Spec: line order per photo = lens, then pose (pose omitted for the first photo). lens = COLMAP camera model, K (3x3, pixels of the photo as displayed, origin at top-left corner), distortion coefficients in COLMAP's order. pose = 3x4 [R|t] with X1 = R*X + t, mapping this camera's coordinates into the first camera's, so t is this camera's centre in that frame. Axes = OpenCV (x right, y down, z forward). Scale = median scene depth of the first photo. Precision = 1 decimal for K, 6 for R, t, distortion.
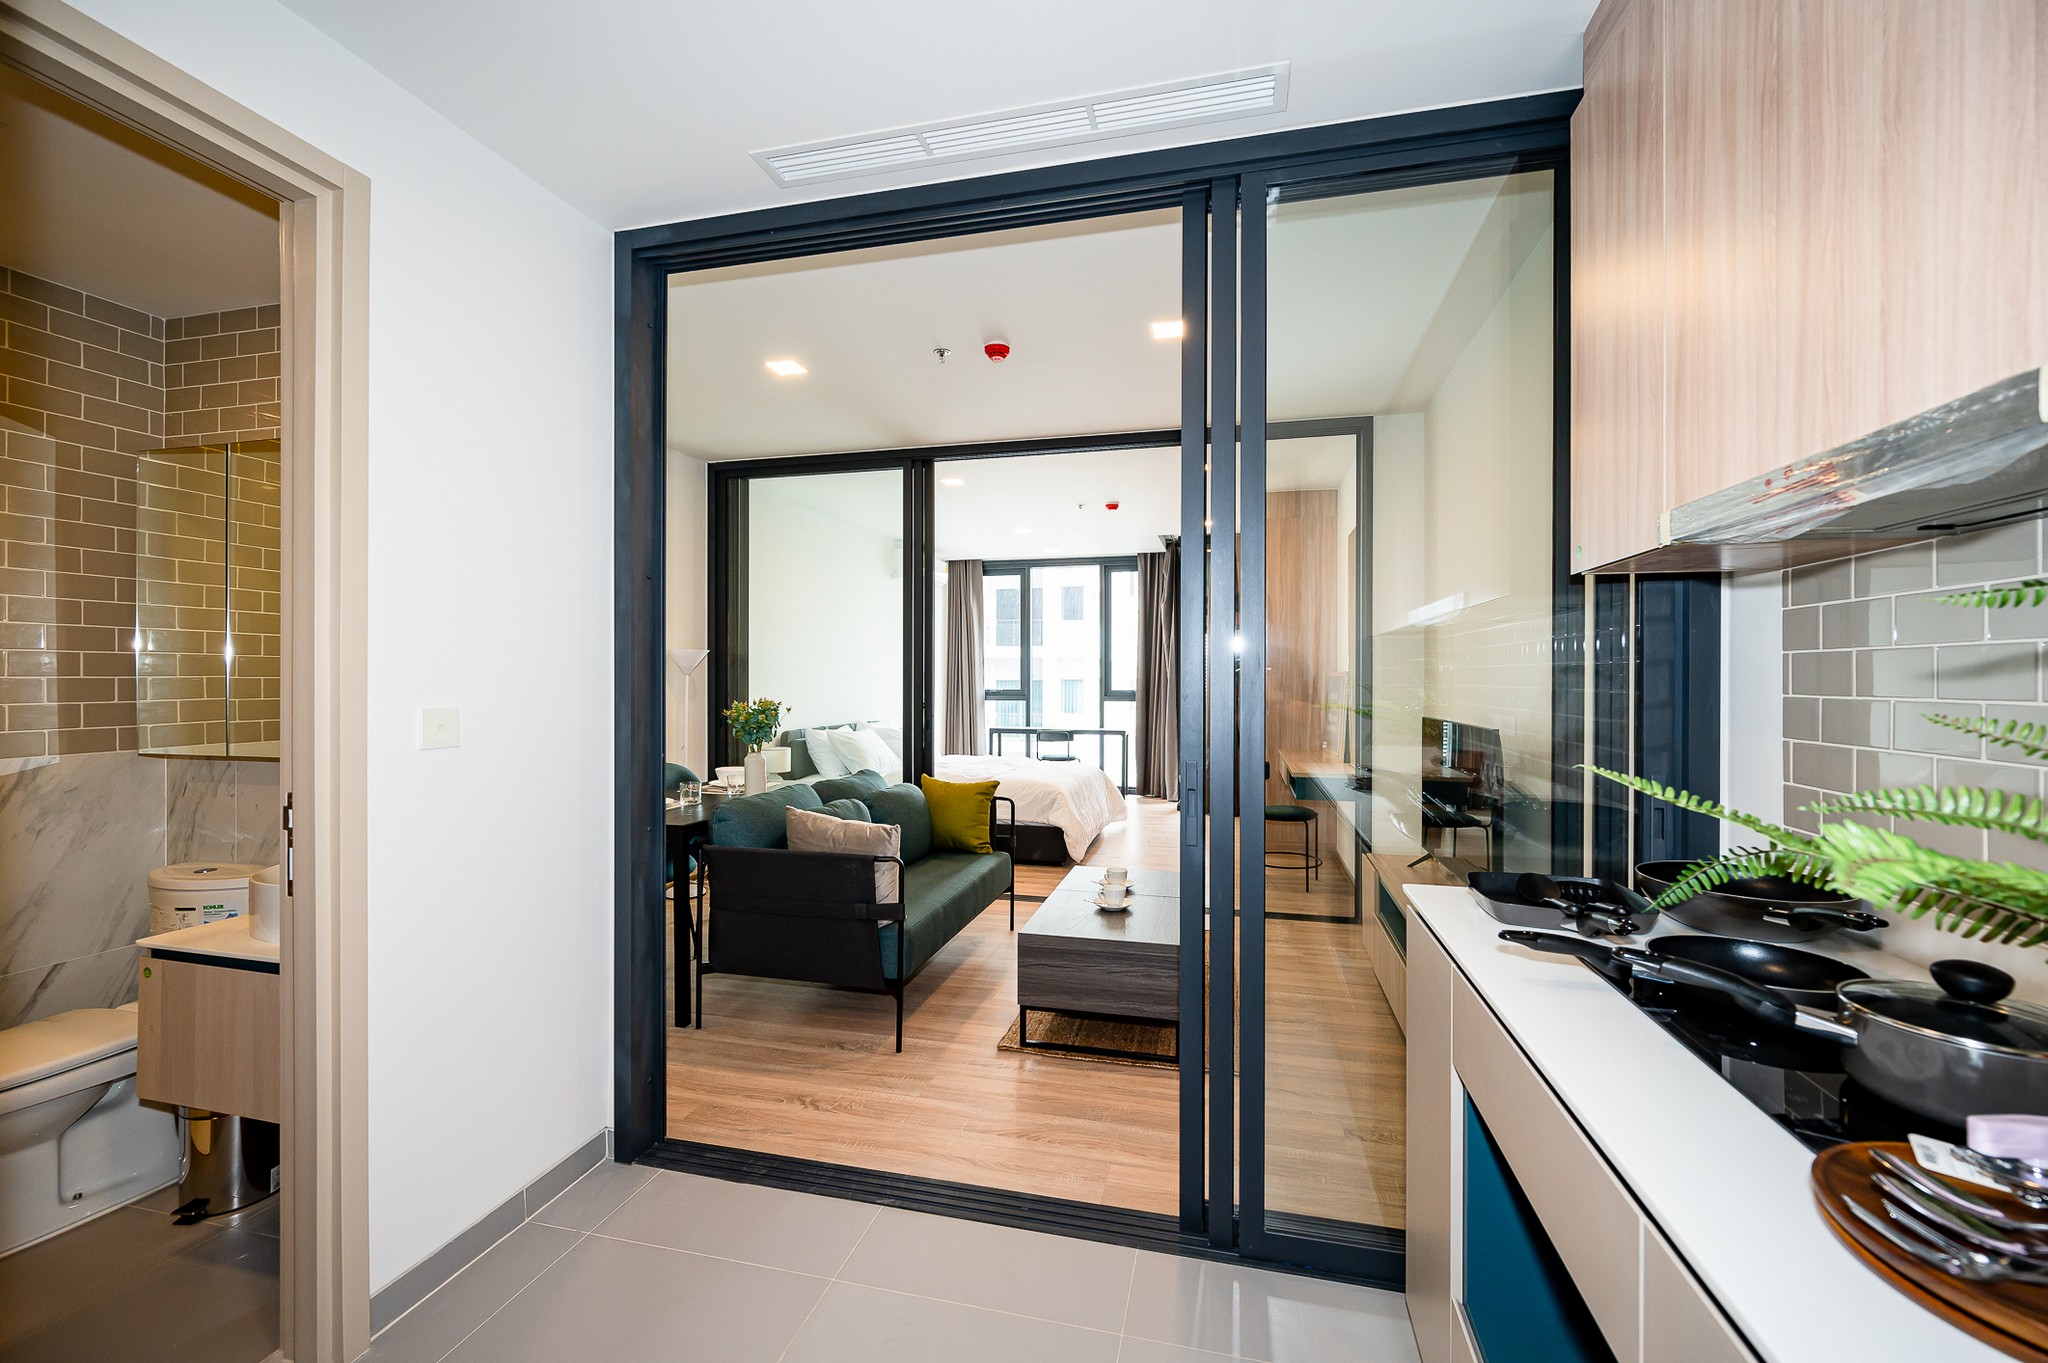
lens RADIAL K [[799.9, 0, 886.8], [0, 799.9, 678.7], [0, 0, 1]] dist [0.003632, -0.000164]
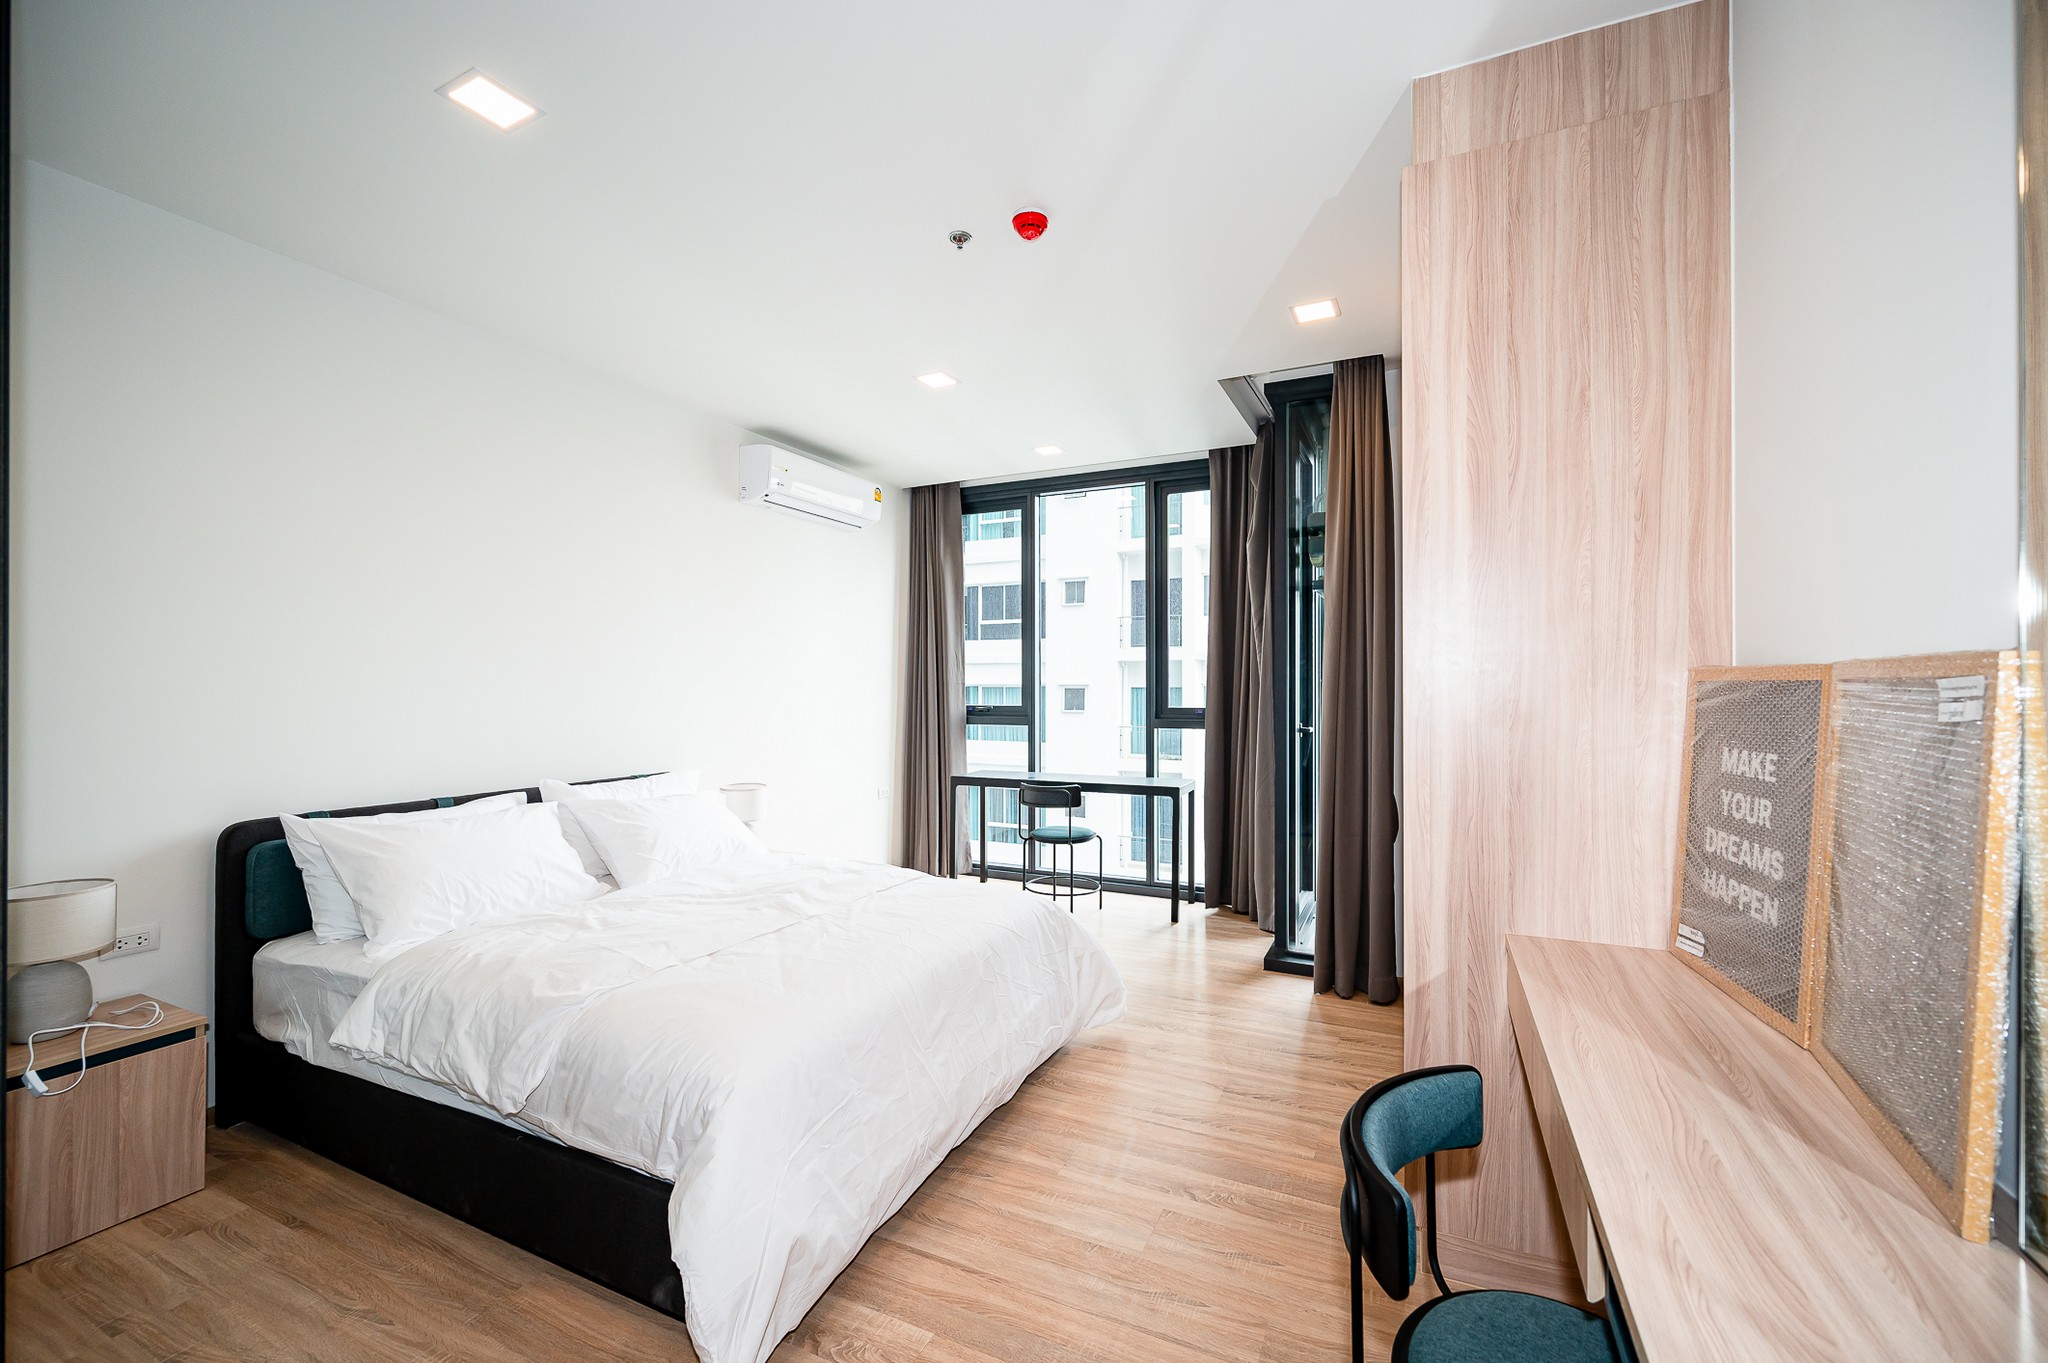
lens RADIAL K [[813.0, 0, 1017.8], [0, 813.0, 682.4], [0, 0, 1]] dist [0.001871, 0.000659]
pose [[0.999316, -0.002148, -0.036908, 1.442078], [0.002022, 0.999992, -0.003452, -0.009477], [0.036915, 0.003375, 0.999313, 3.173668]]
